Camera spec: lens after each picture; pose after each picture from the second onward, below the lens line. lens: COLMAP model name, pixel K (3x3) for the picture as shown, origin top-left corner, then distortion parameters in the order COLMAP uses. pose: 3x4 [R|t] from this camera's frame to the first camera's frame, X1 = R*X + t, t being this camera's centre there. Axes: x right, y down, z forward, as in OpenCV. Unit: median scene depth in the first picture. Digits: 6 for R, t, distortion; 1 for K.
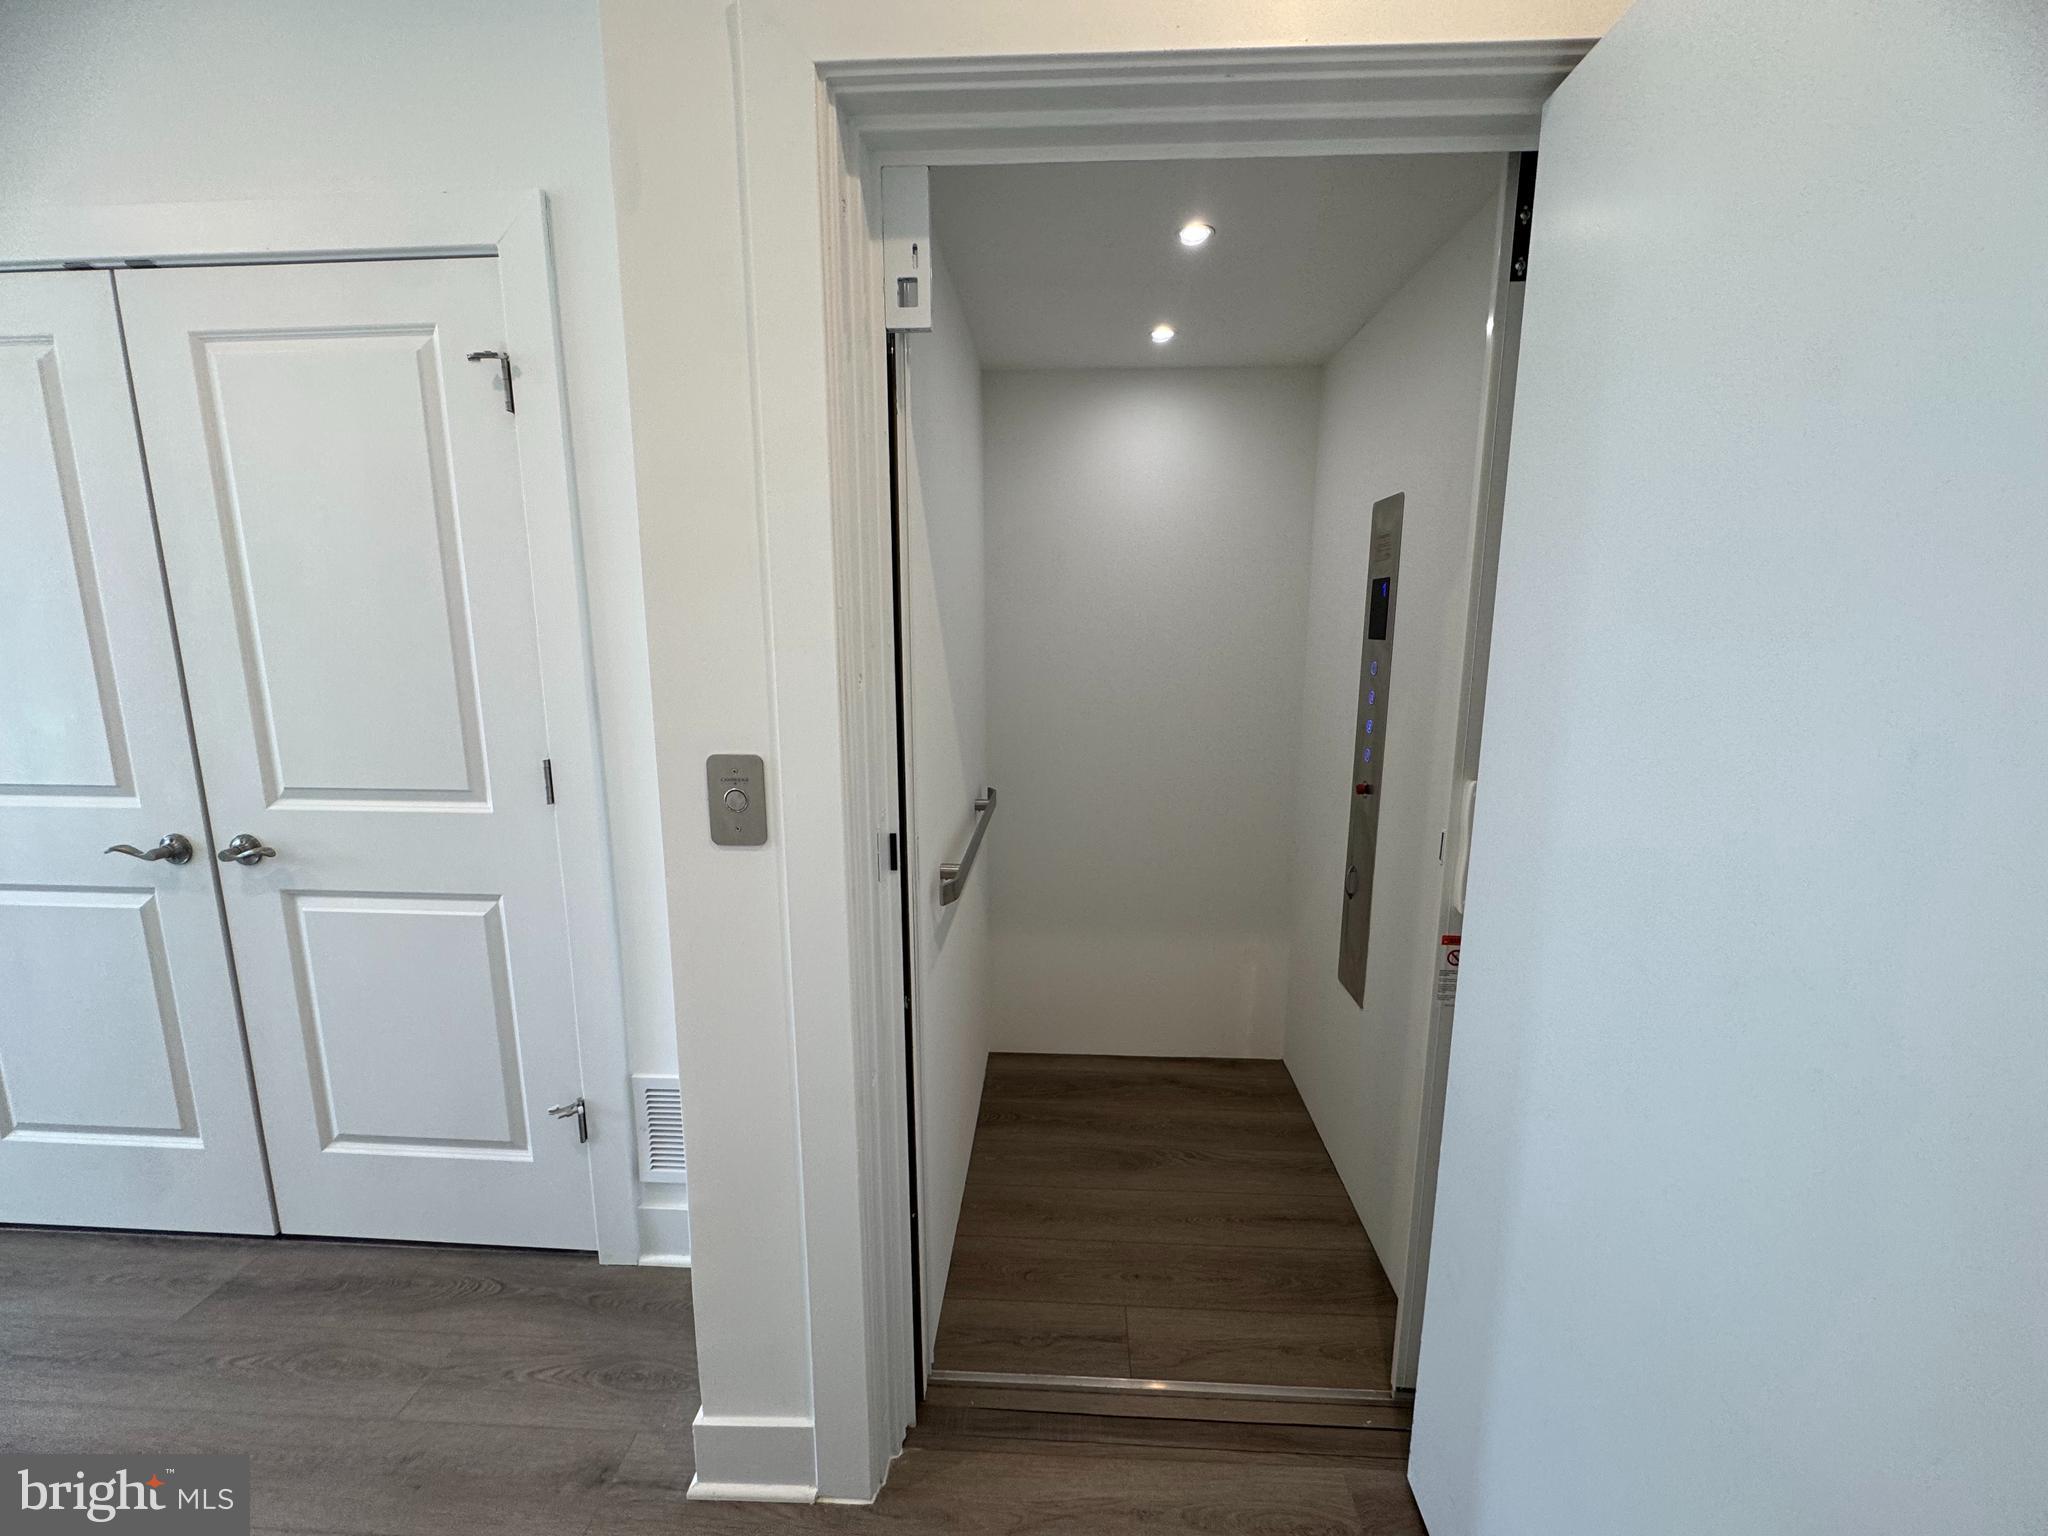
lens RADIAL K [[812.5, 0, 1027.7], [0, 812.5, 766.6], [0, 0, 1]] dist [-0.004080, -0.000211]
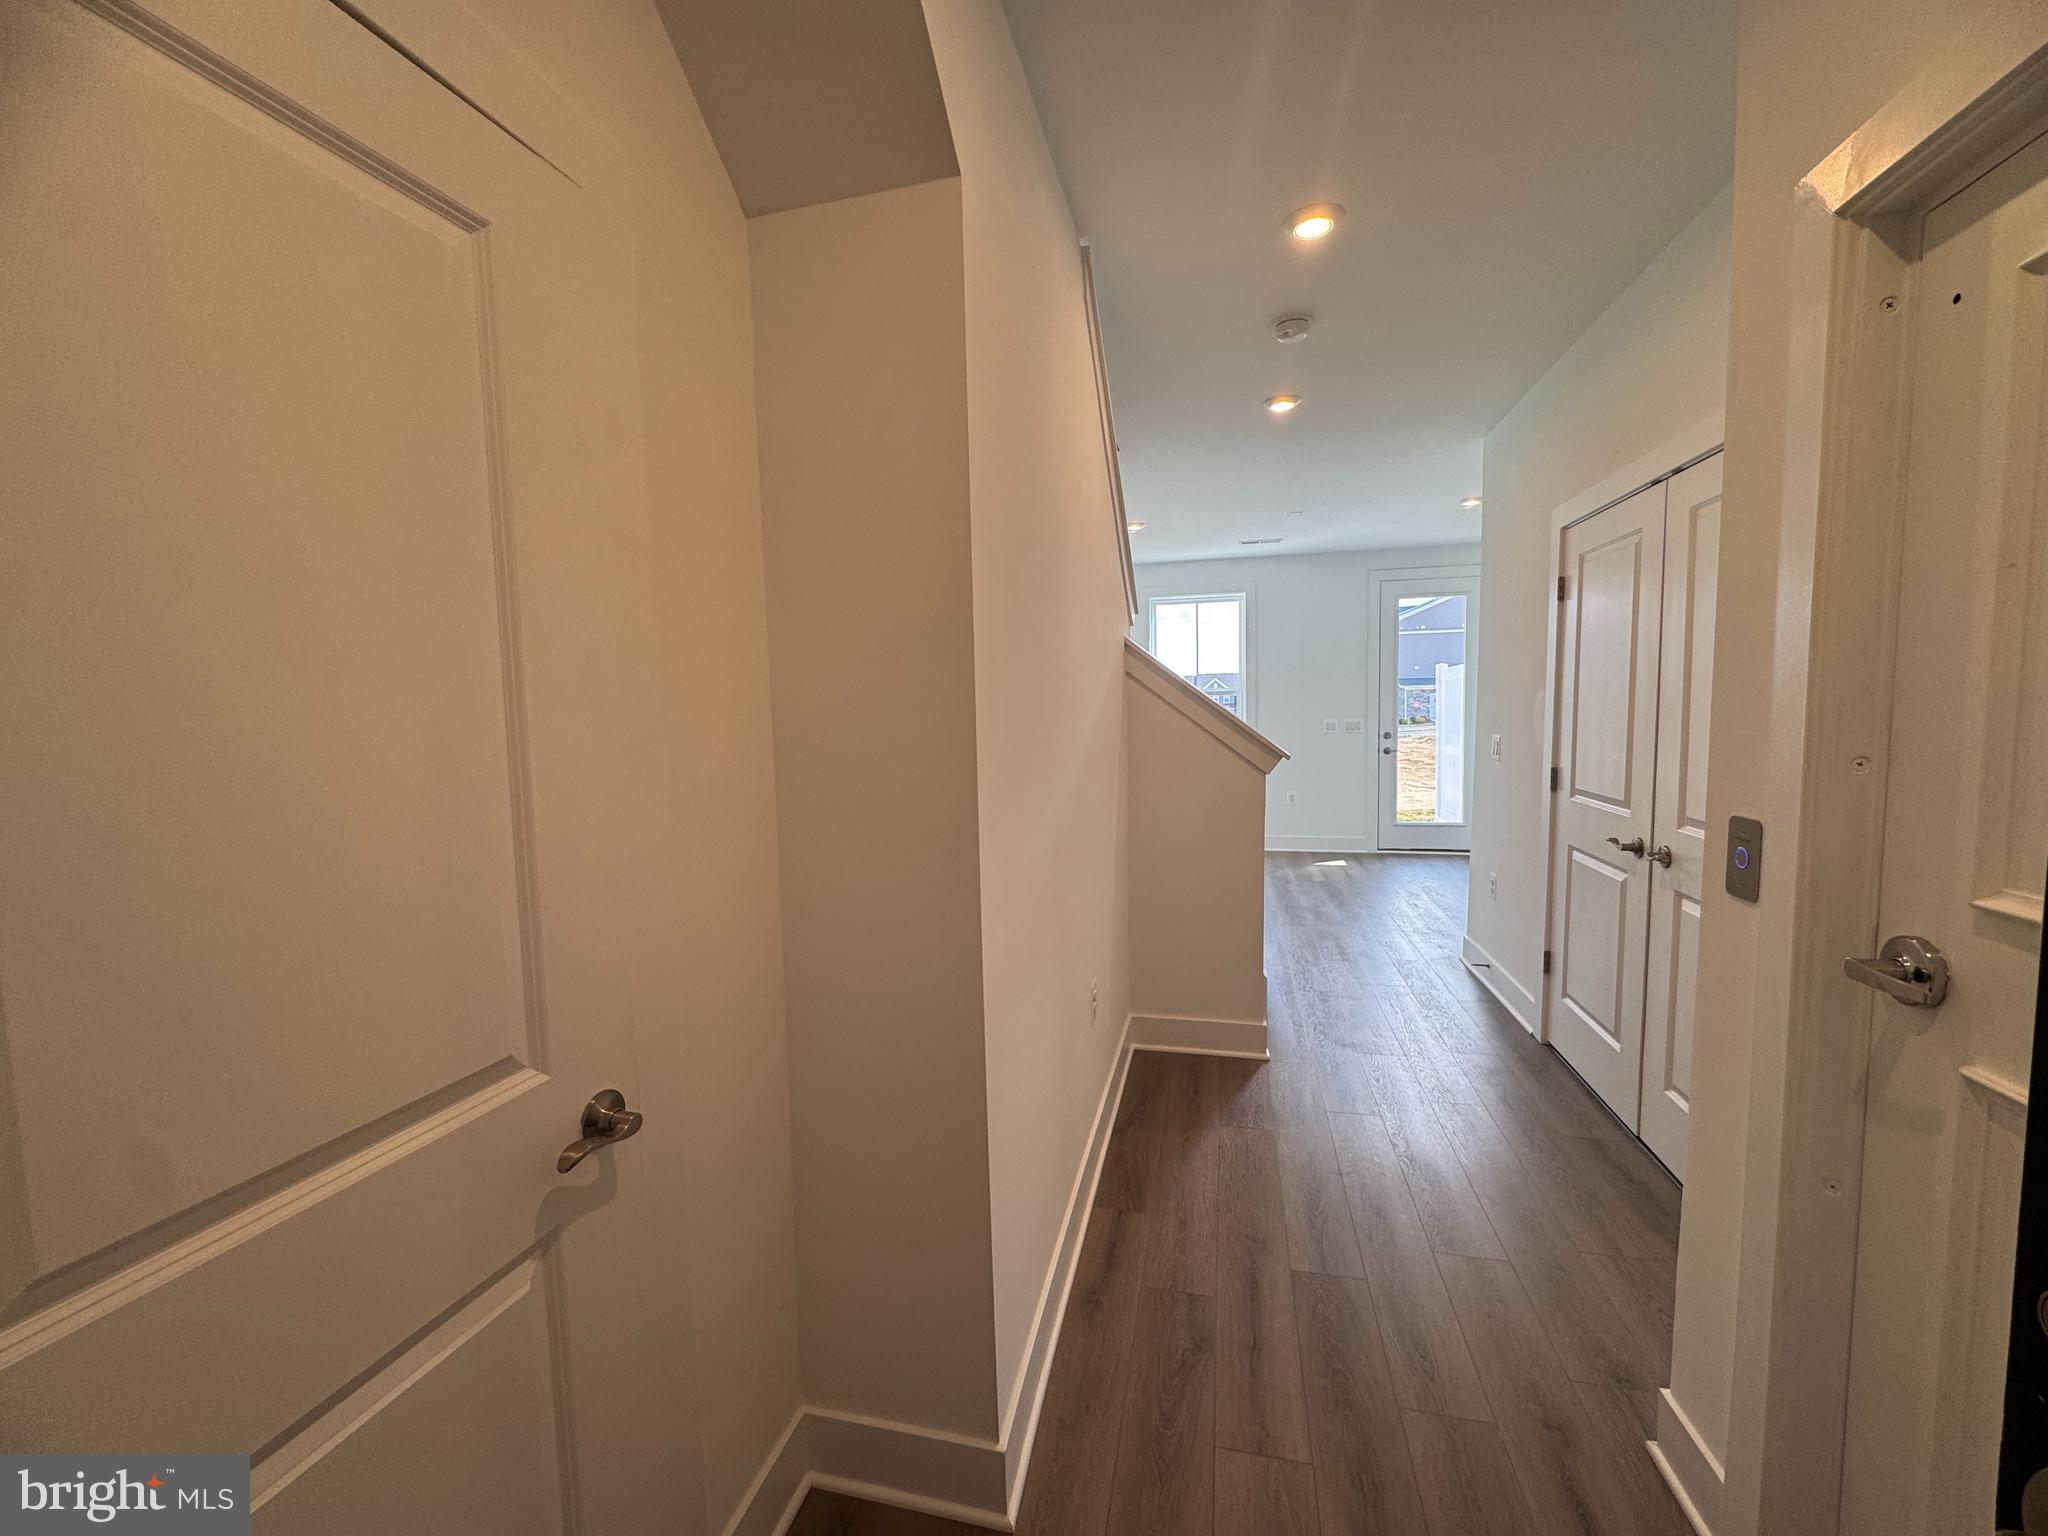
lens RADIAL K [[812.5, 0, 1028.1], [0, 812.5, 770.6], [0, 0, 1]] dist [-0.004080, -0.000211]
pose [[-0.189379, 0.084116, -0.978294, 0.643442], [-0.152938, 0.981637, 0.114009, -0.037193], [0.969920, 0.171209, -0.173037, 0.137178]]
